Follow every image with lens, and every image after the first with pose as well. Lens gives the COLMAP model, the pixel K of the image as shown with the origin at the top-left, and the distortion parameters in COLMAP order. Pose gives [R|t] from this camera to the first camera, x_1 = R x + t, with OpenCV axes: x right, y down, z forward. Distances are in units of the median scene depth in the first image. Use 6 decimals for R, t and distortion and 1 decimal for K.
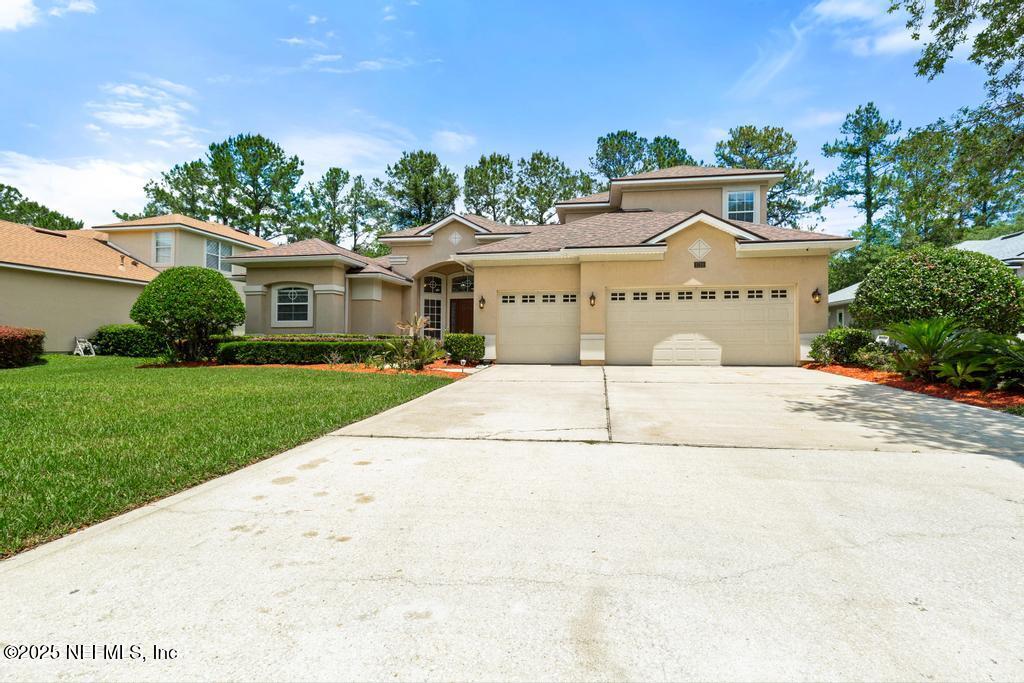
lens RADIAL K [[477.2, 0, 527.0], [0, 477.2, 321.6], [0, 0, 1]] dist [0.000201, -0.000024]
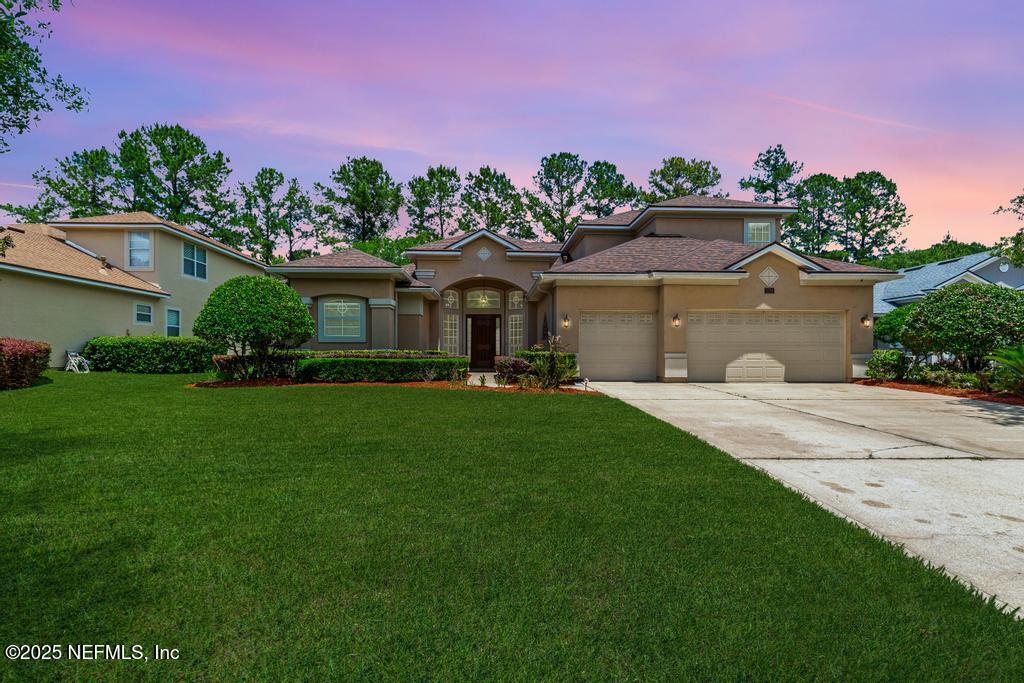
lens RADIAL K [[471.3, 0, 512.3], [0, 471.3, 336.9], [0, 0, 1]] dist [0.003475, 0.000198]
pose [[0.985747, 0.012161, 0.167794, -0.282952], [-0.013181, 0.999901, 0.004963, -0.007094], [-0.167717, -0.007104, 0.985810, 0.017592]]
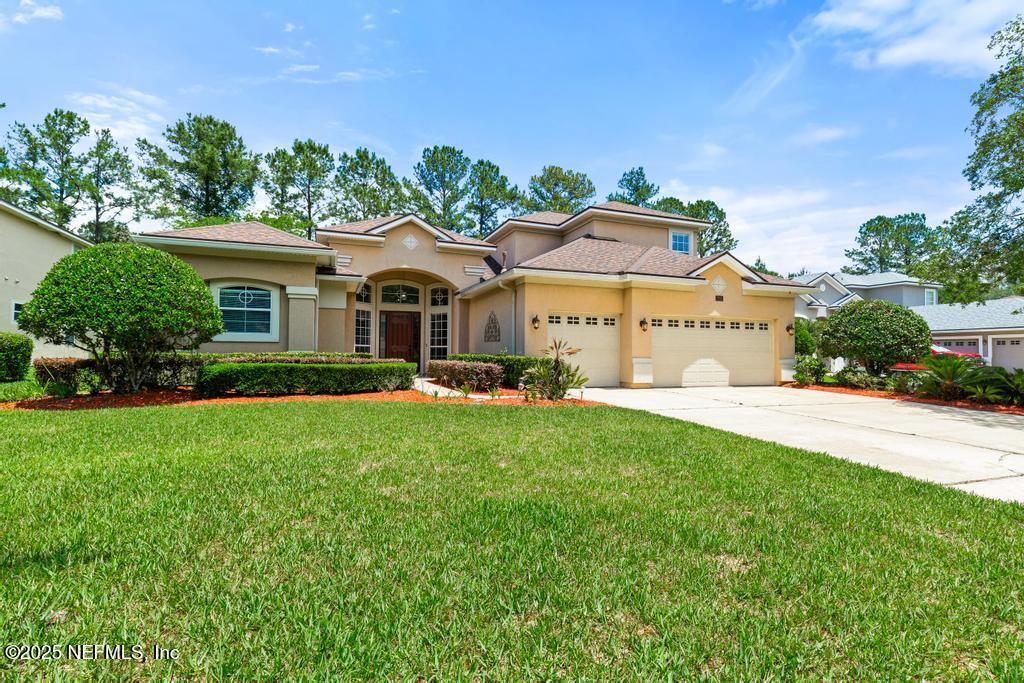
lens RADIAL K [[478.4, 0, 523.4], [0, 478.4, 328.1], [0, 0, 1]] dist [0.000926, 0.000012]
pose [[0.882687, 0.038614, 0.468372, -0.411451], [-0.031833, 0.999242, -0.022389, -0.005159], [-0.468881, 0.004853, 0.883248, 0.144959]]
